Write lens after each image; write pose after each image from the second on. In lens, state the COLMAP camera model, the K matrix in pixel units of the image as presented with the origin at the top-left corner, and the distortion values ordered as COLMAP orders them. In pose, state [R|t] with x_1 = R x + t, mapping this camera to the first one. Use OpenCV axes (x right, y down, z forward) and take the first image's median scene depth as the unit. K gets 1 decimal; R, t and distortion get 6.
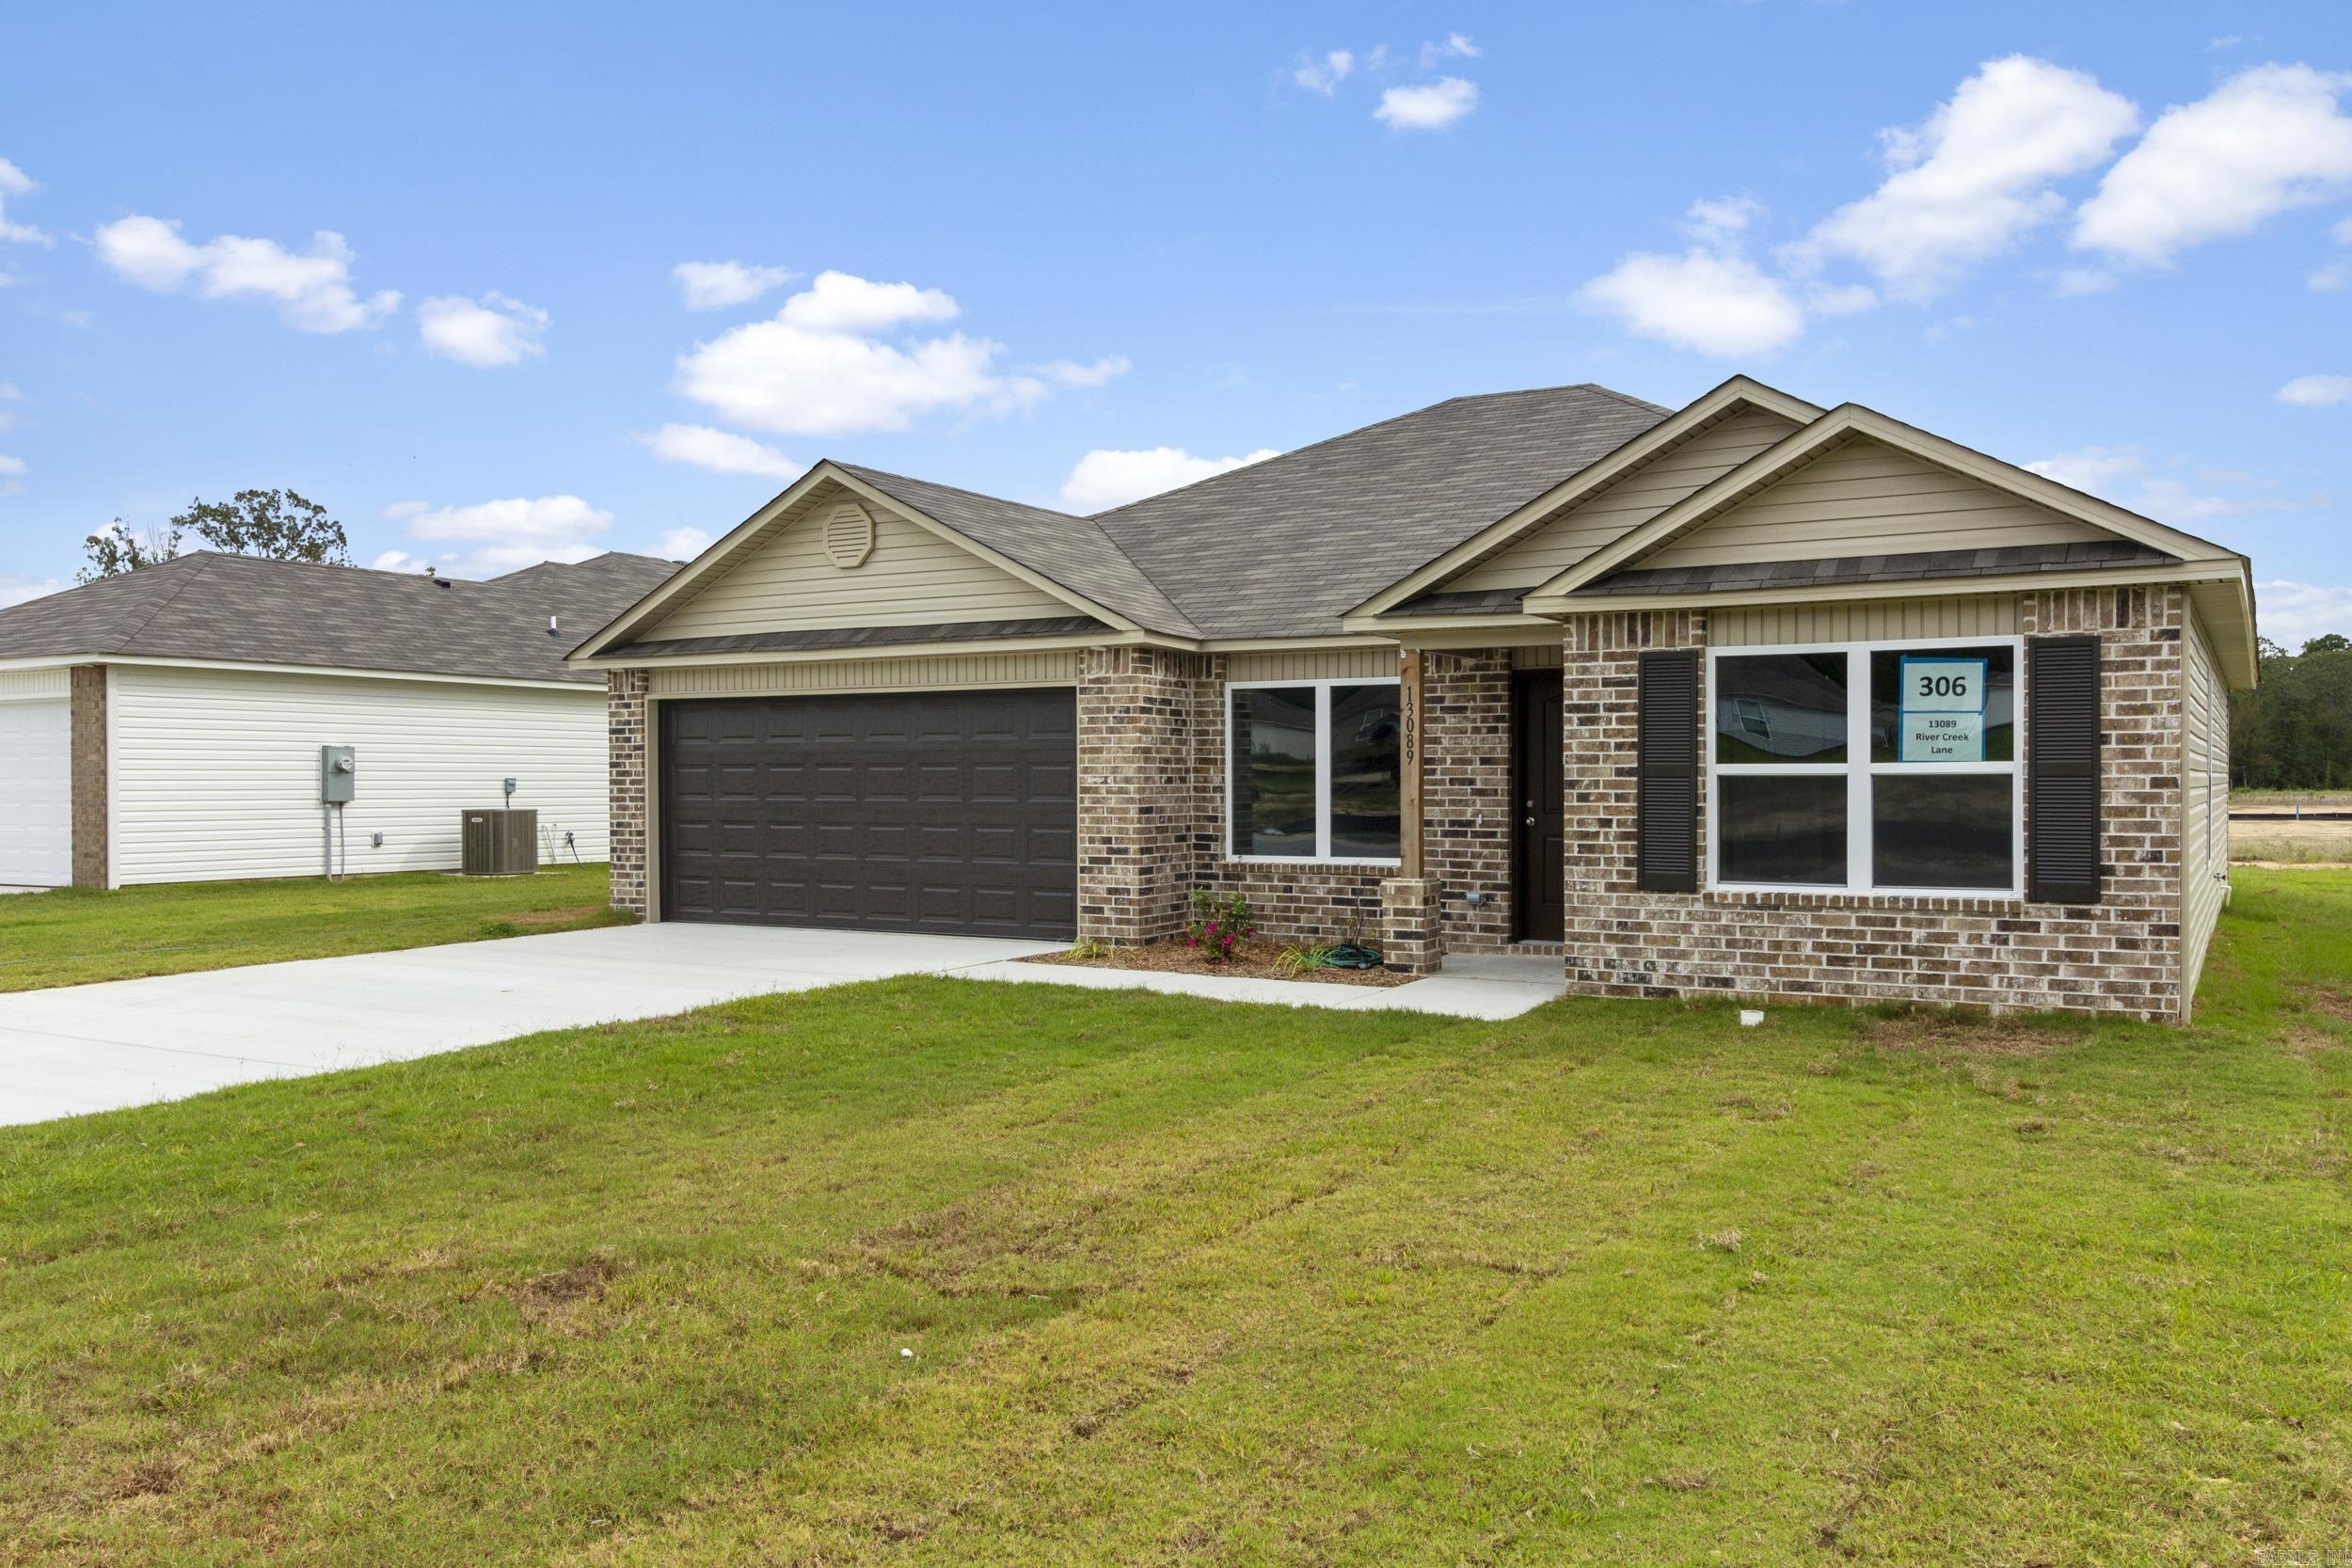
lens RADIAL K [[1898.8, 0, 1171.2], [0, 1898.8, 773.3], [0, 0, 1]] dist [0.005171, 0.001972]
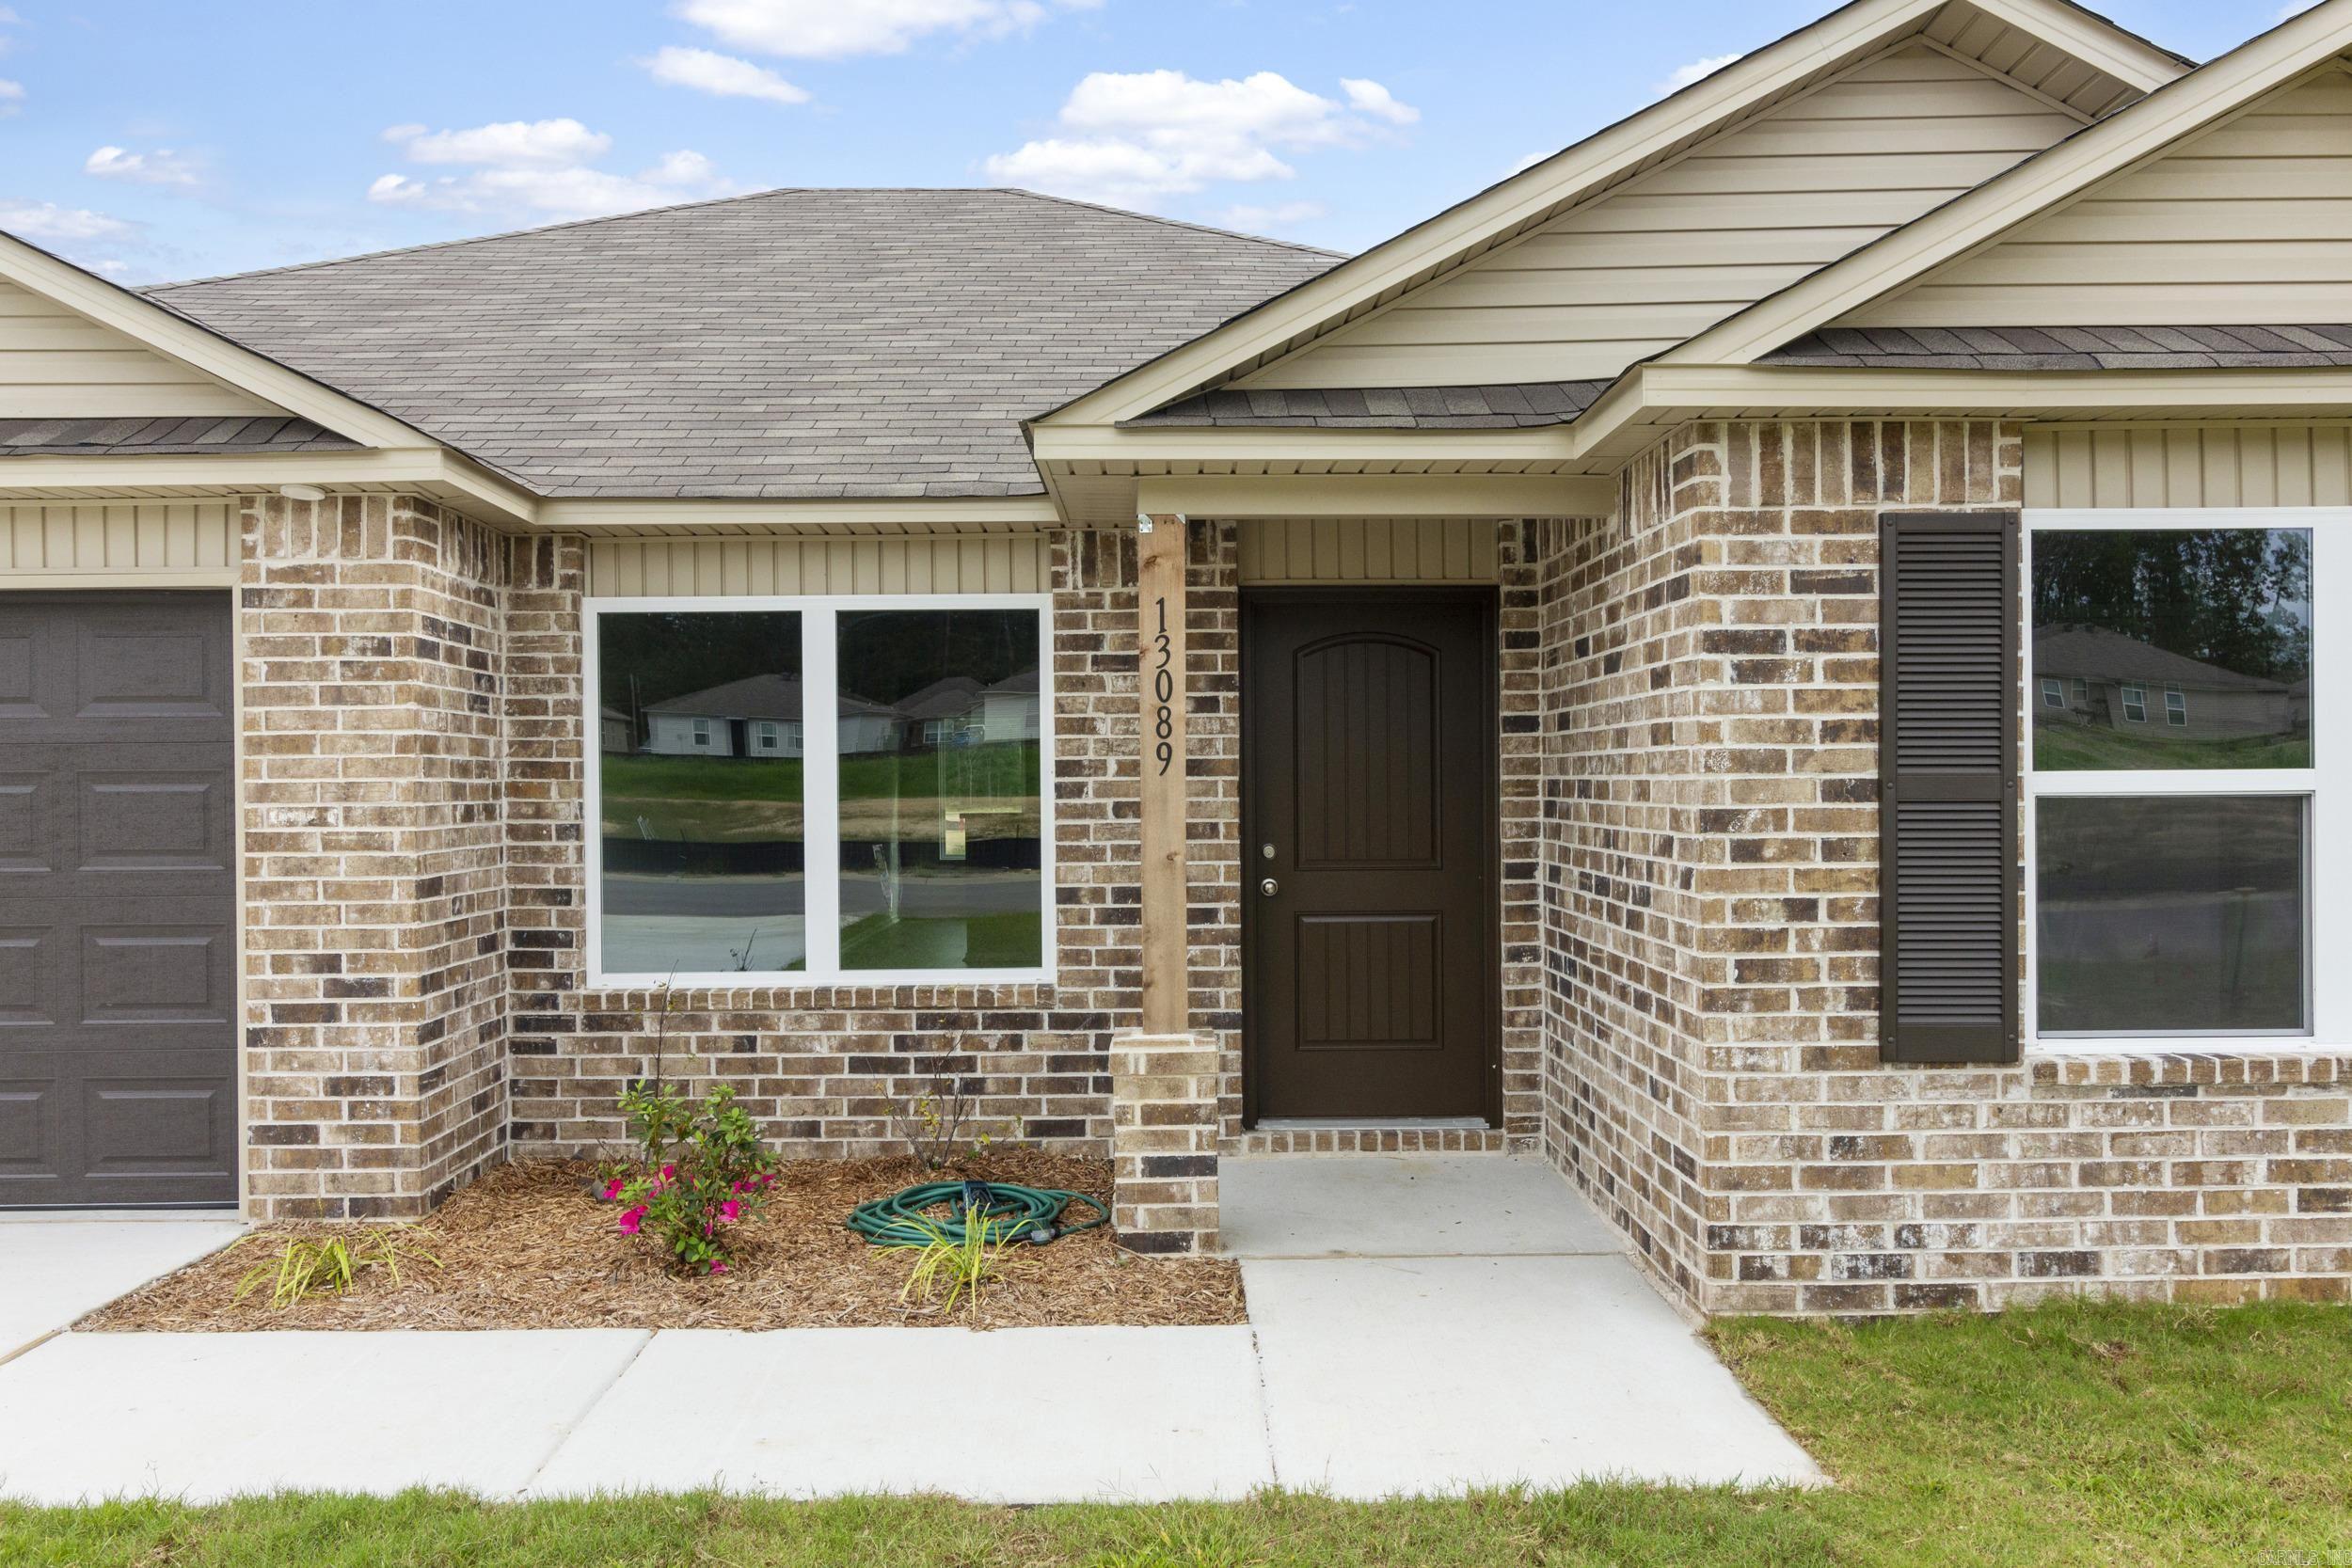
lens RADIAL K [[1858.1, 0, 1176.0], [0, 1858.1, 784.0], [0, 0, 1]] dist [0.002805, 0.001301]
pose [[0.852260, -0.007229, 0.523069, -0.110530], [0.006617, 0.999973, 0.003038, -0.004387], [-0.523077, 0.000872, 0.852285, 0.710537]]
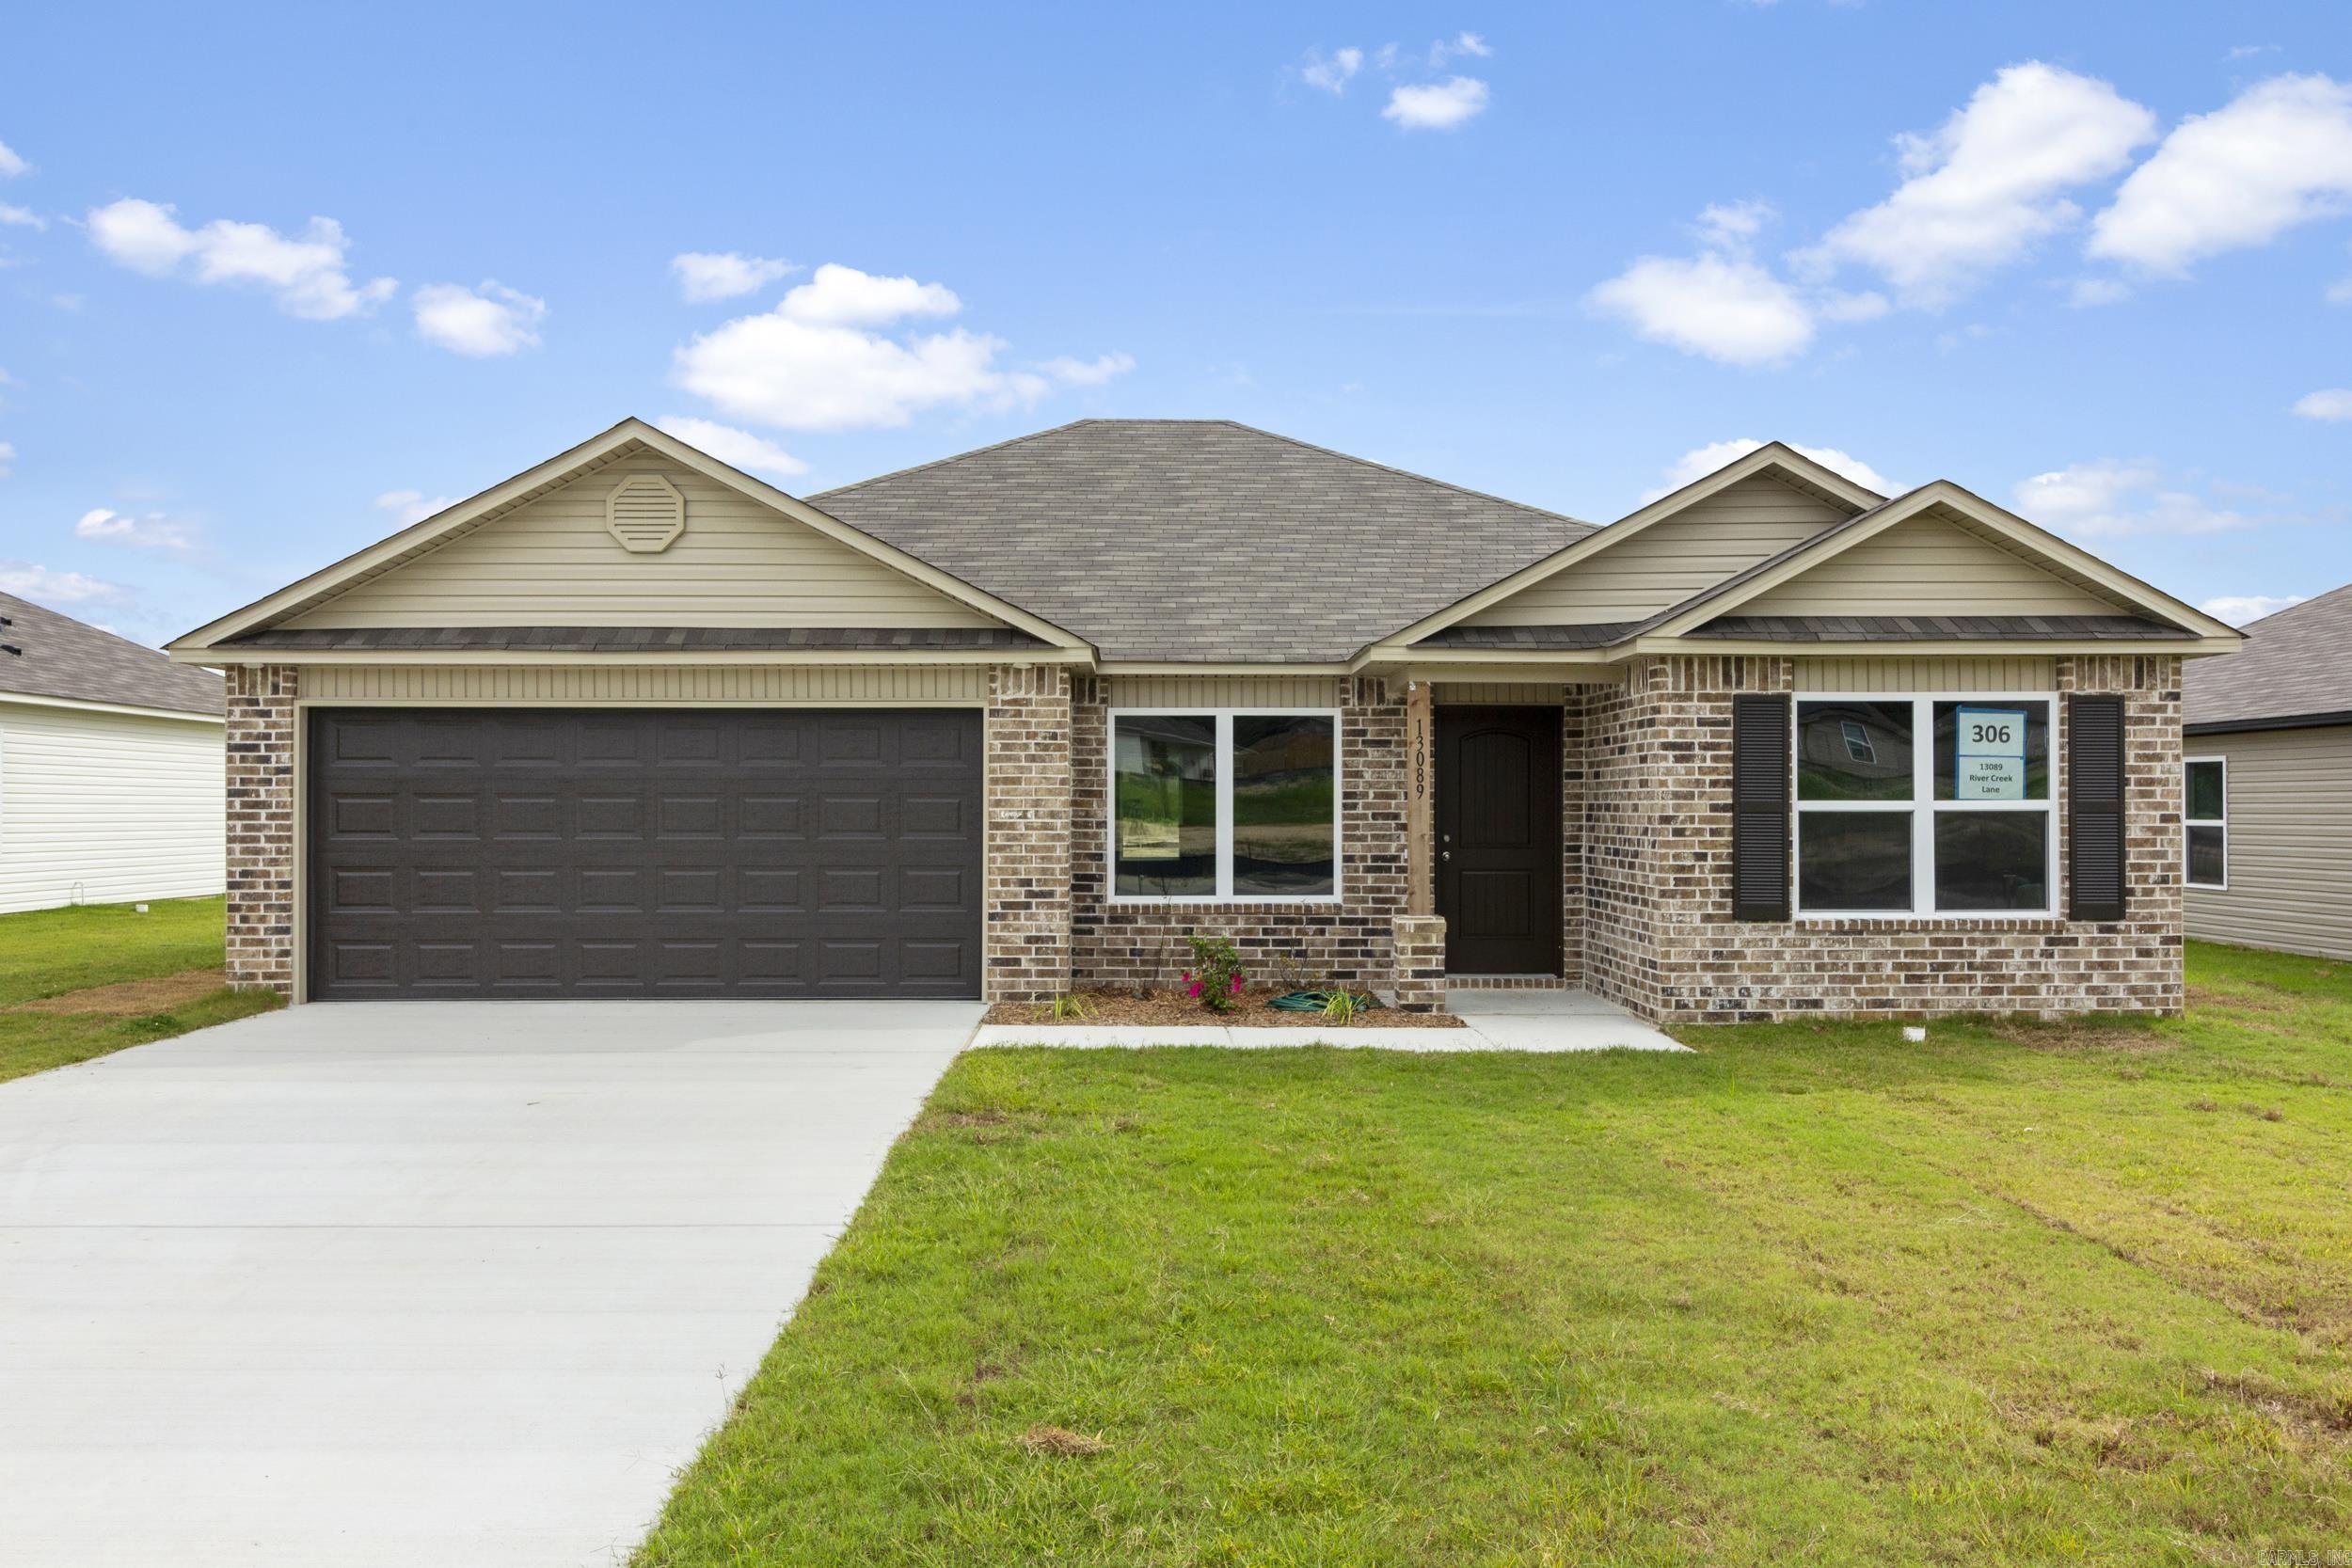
lens RADIAL K [[1898.8, 0, 1171.2], [0, 1898.8, 773.3], [0, 0, 1]] dist [0.005171, 0.001972]
pose [[0.846417, 0.011763, 0.532391, -0.568564], [-0.003127, 0.999849, -0.017119, -0.000887], [-0.532512, 0.012825, 0.846326, 0.269961]]
